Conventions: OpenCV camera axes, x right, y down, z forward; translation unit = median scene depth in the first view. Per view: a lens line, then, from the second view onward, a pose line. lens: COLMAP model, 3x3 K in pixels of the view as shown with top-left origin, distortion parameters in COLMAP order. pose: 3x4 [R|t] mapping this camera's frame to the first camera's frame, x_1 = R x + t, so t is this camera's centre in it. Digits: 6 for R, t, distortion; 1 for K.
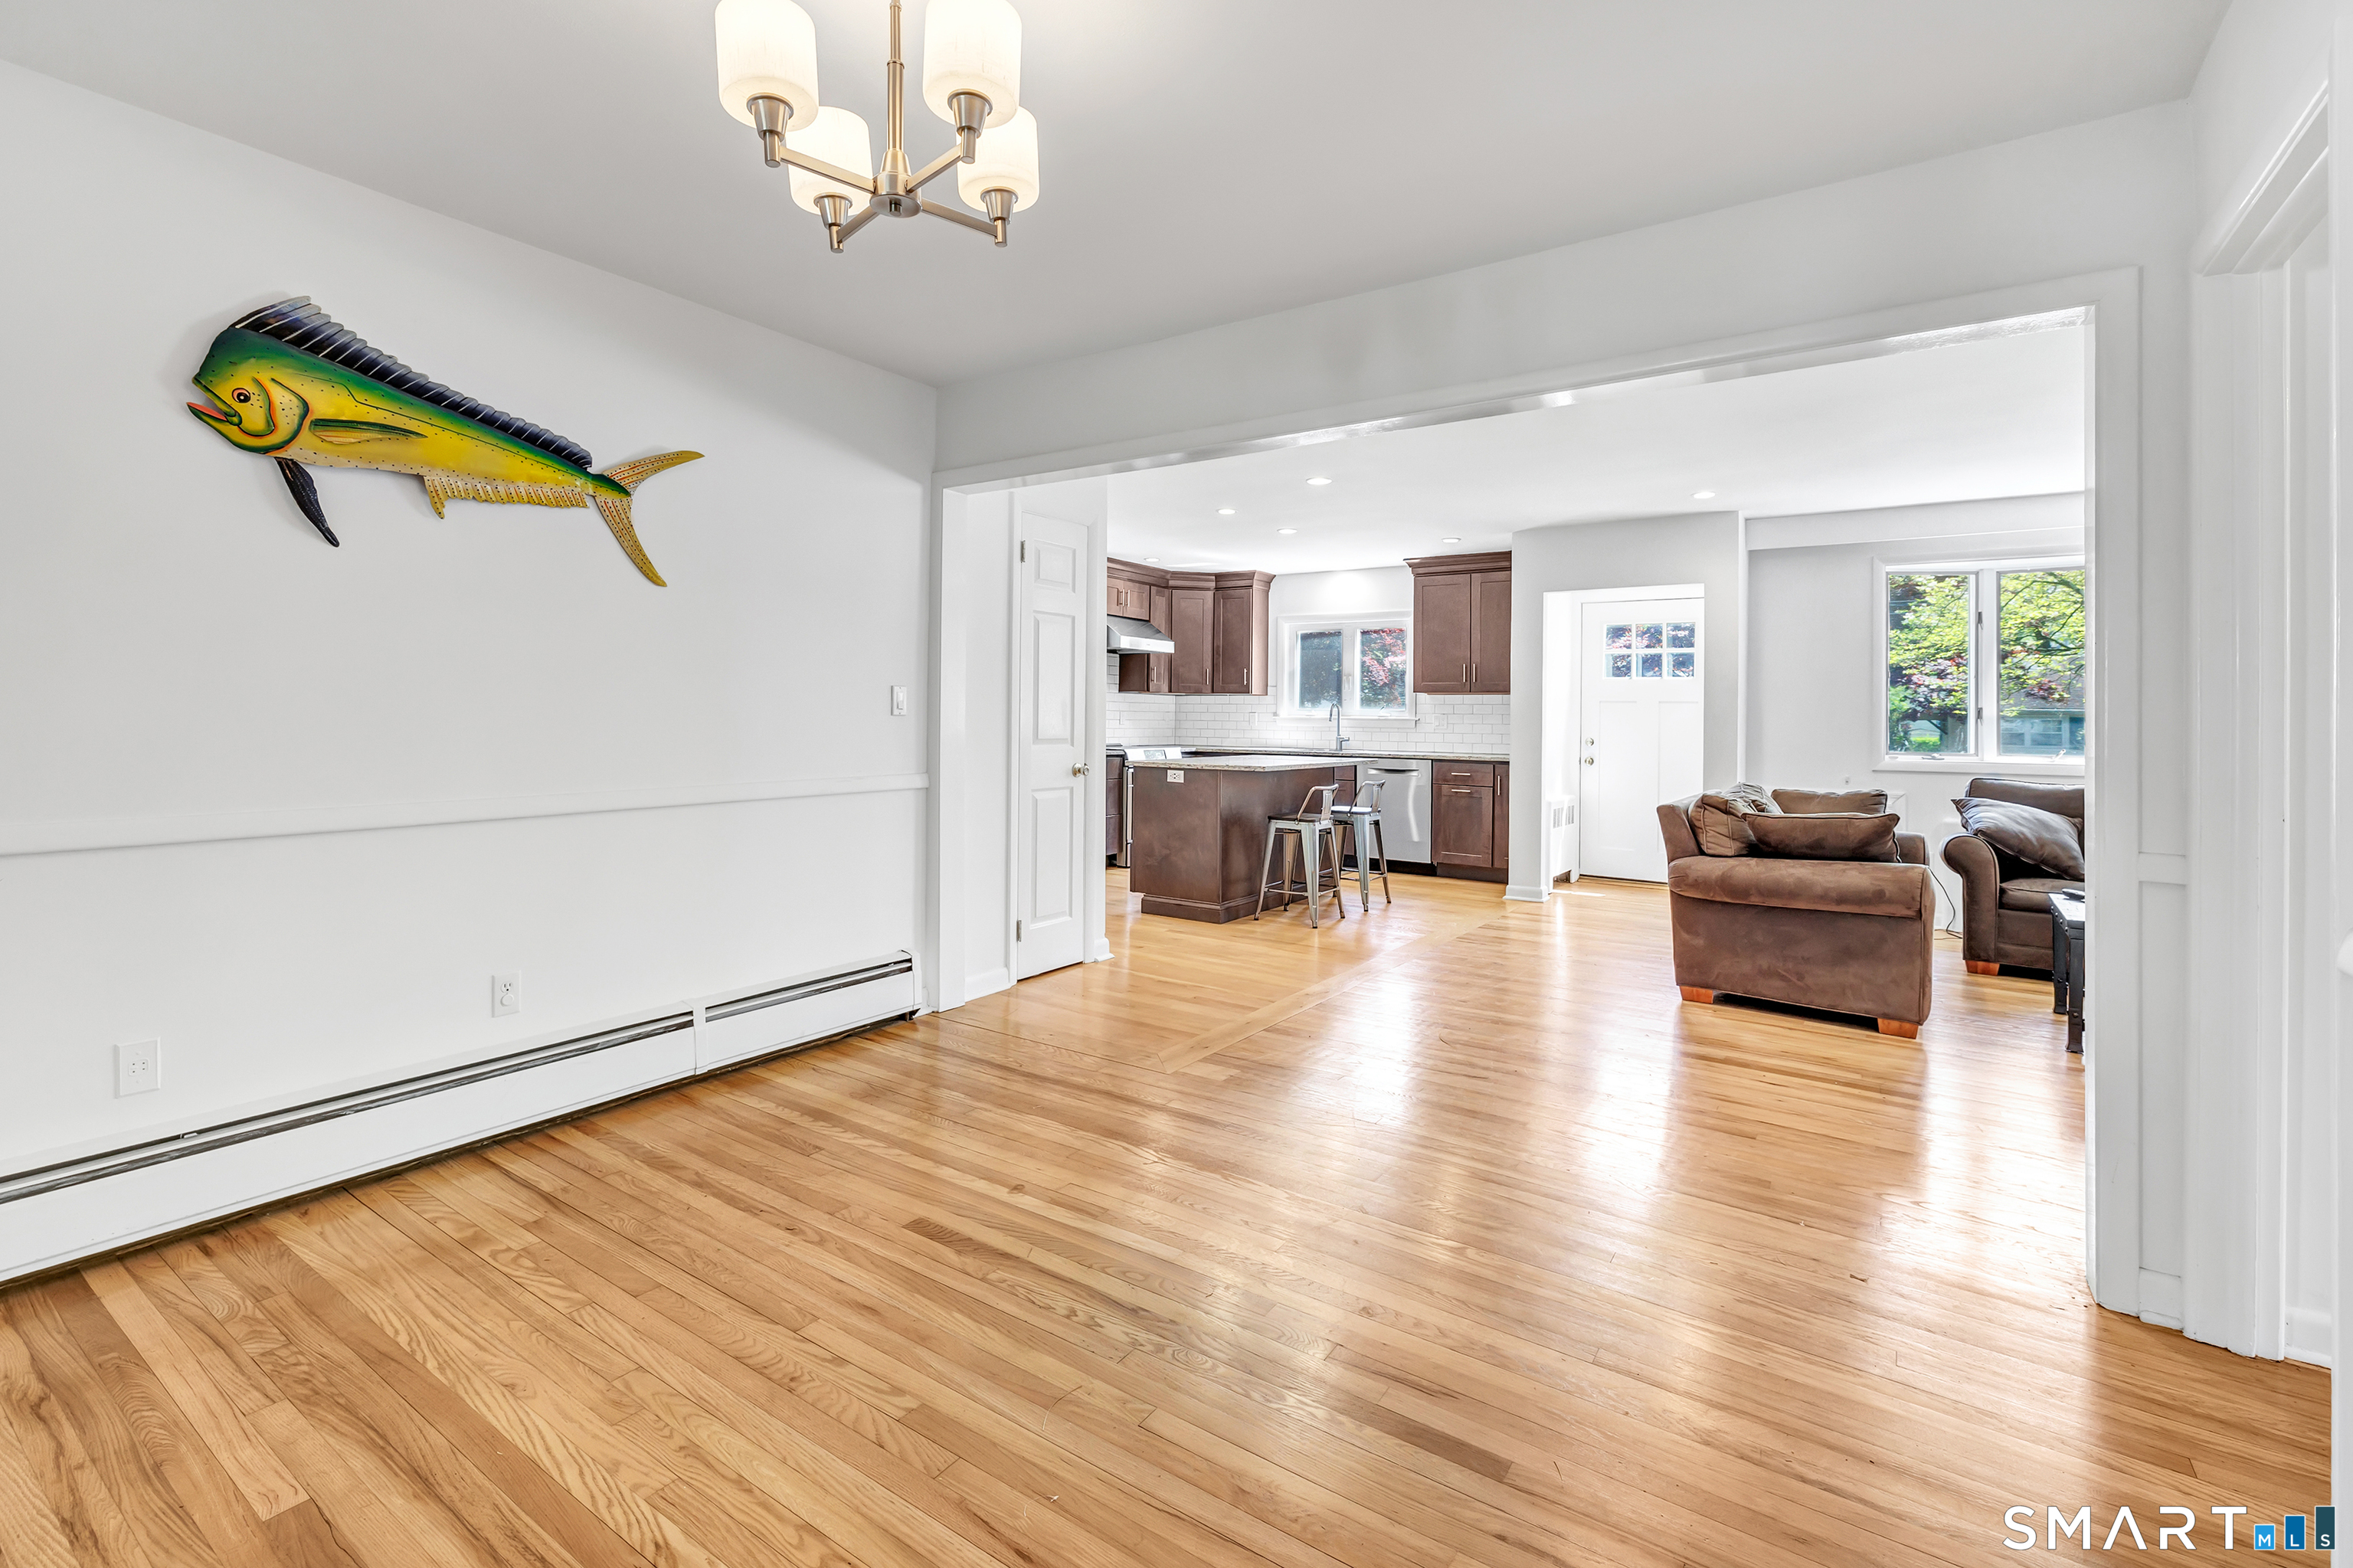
lens RADIAL K [[1069.3, 0, 1172.1], [0, 1069.3, 706.0], [0, 0, 1]] dist [0.000173, -0.000411]
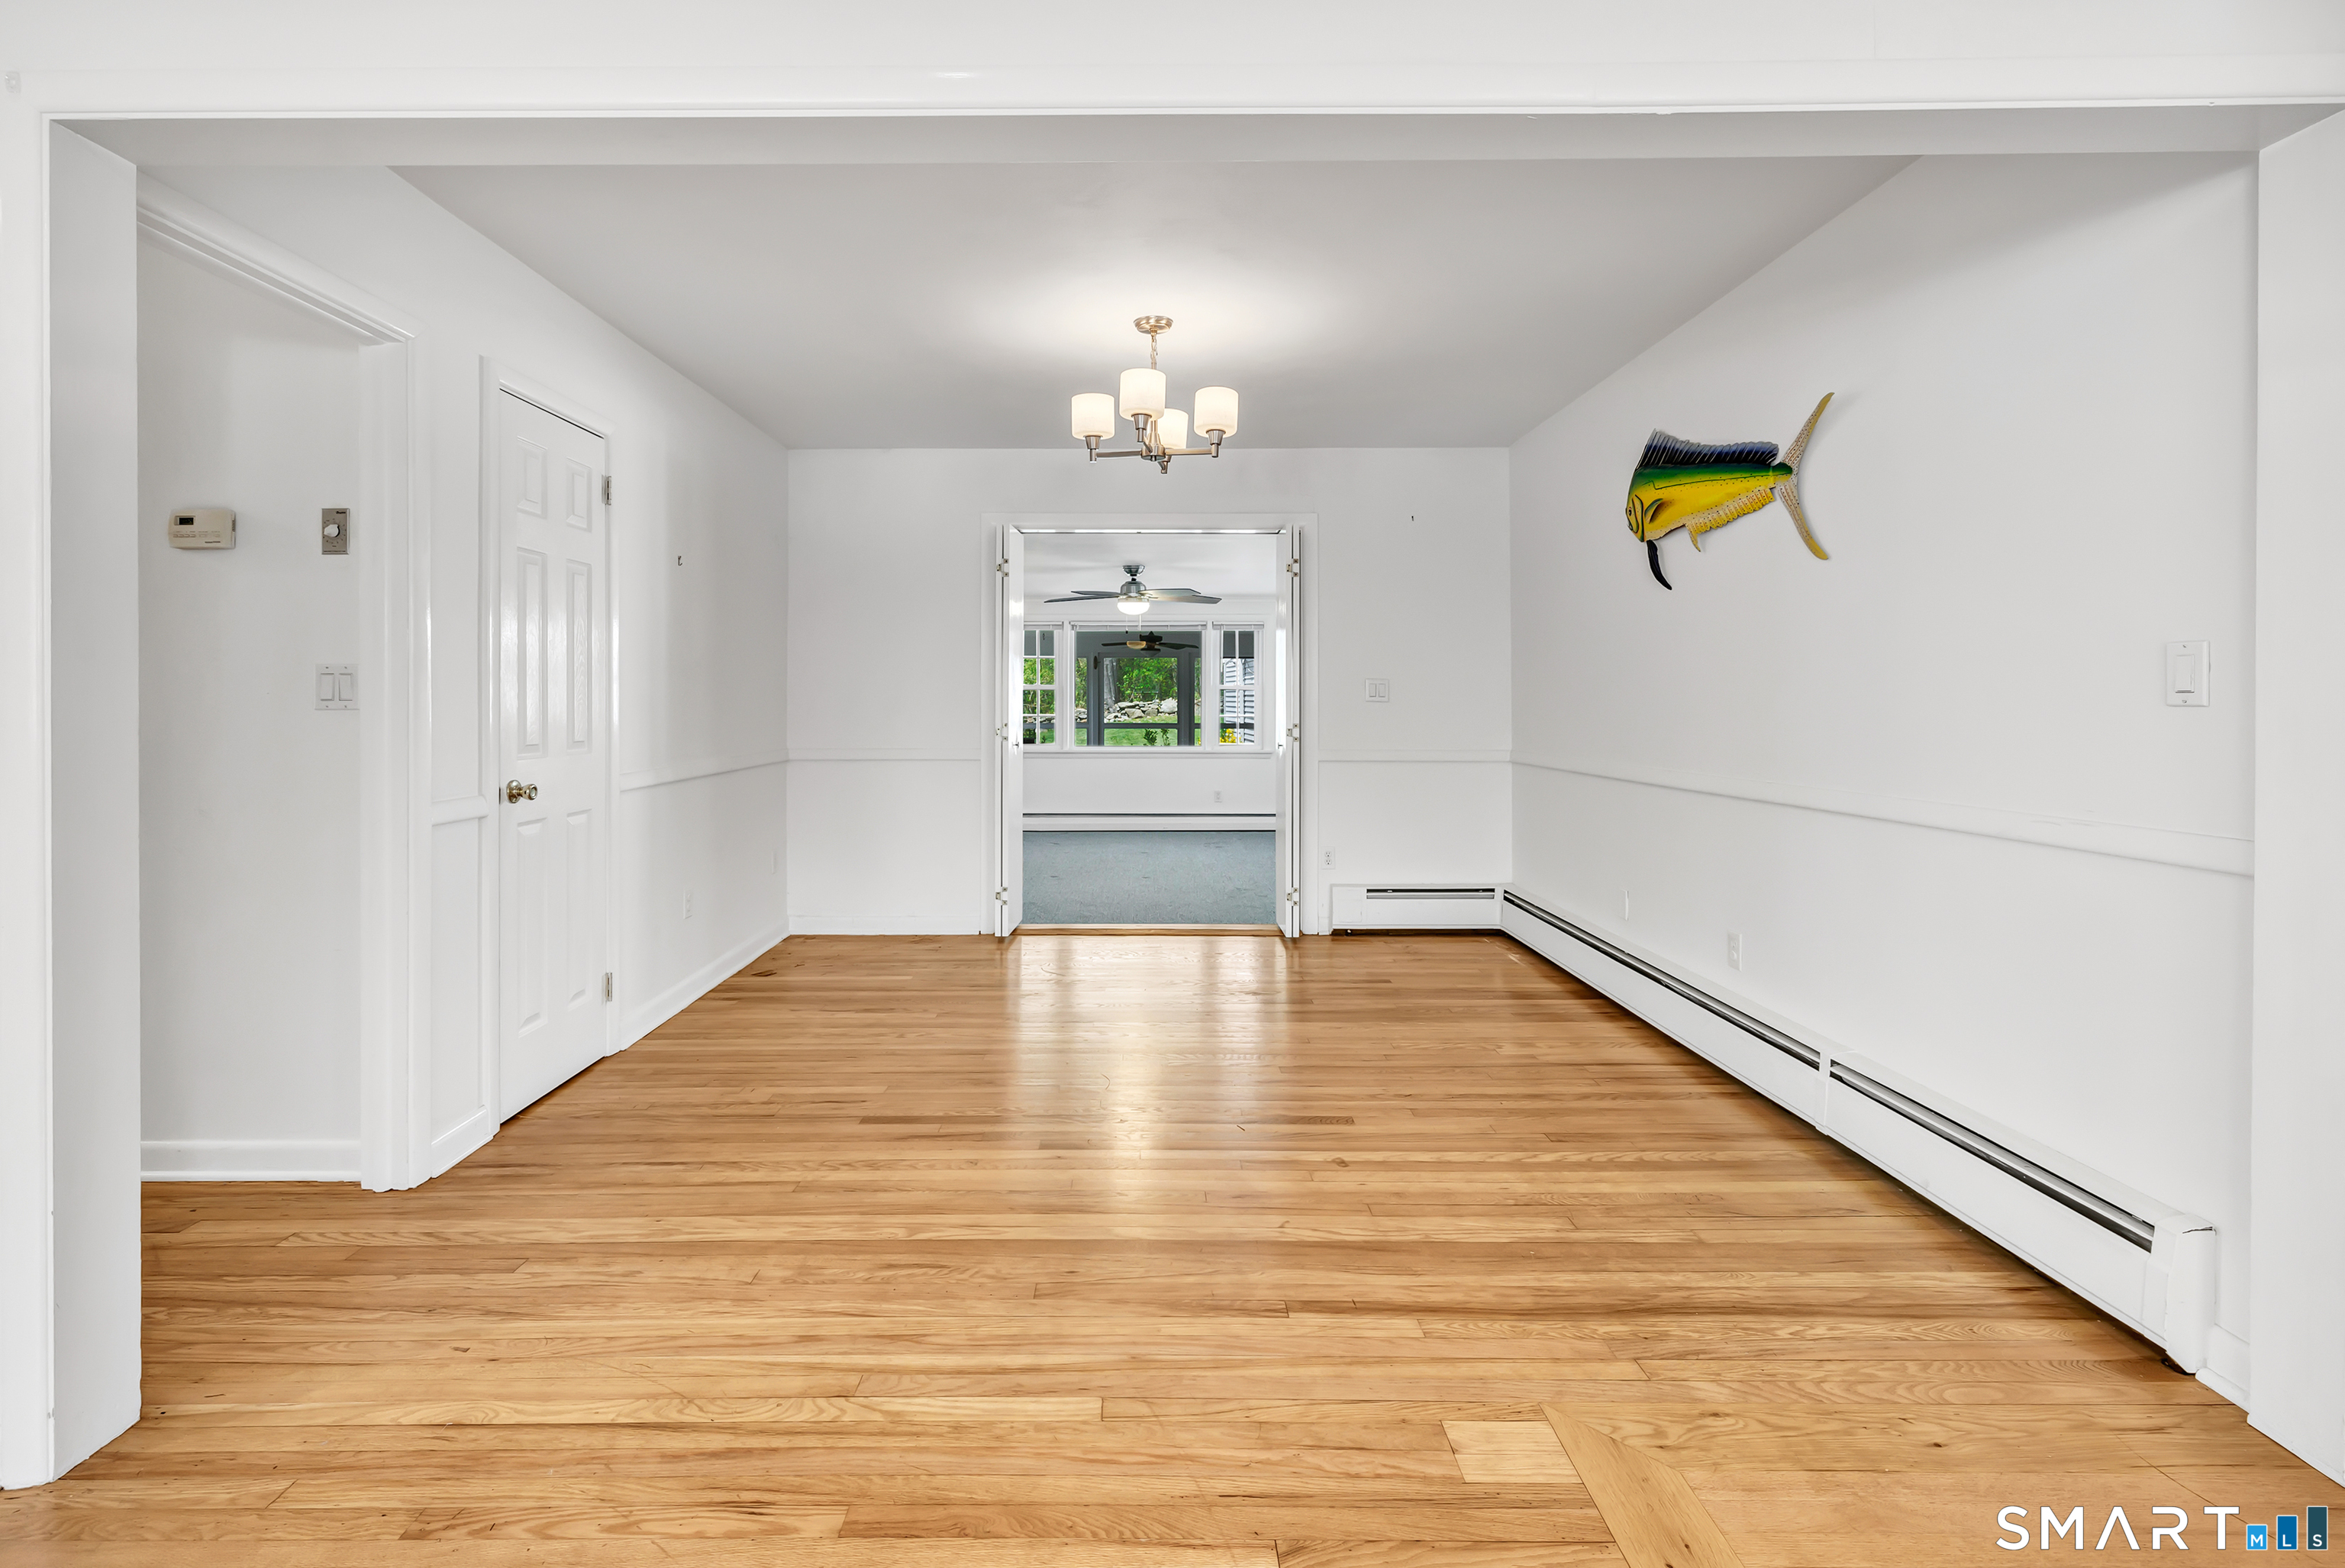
lens RADIAL K [[1065.7, 0, 1168.1], [0, 1065.7, 706.2], [0, 0, 1]] dist [0.000173, -0.000411]
pose [[-0.820086, -0.006873, -0.572200, 0.515218], [-0.005836, 0.999976, -0.003648, 0.016381], [0.572211, 0.000347, -0.820106, 1.551565]]
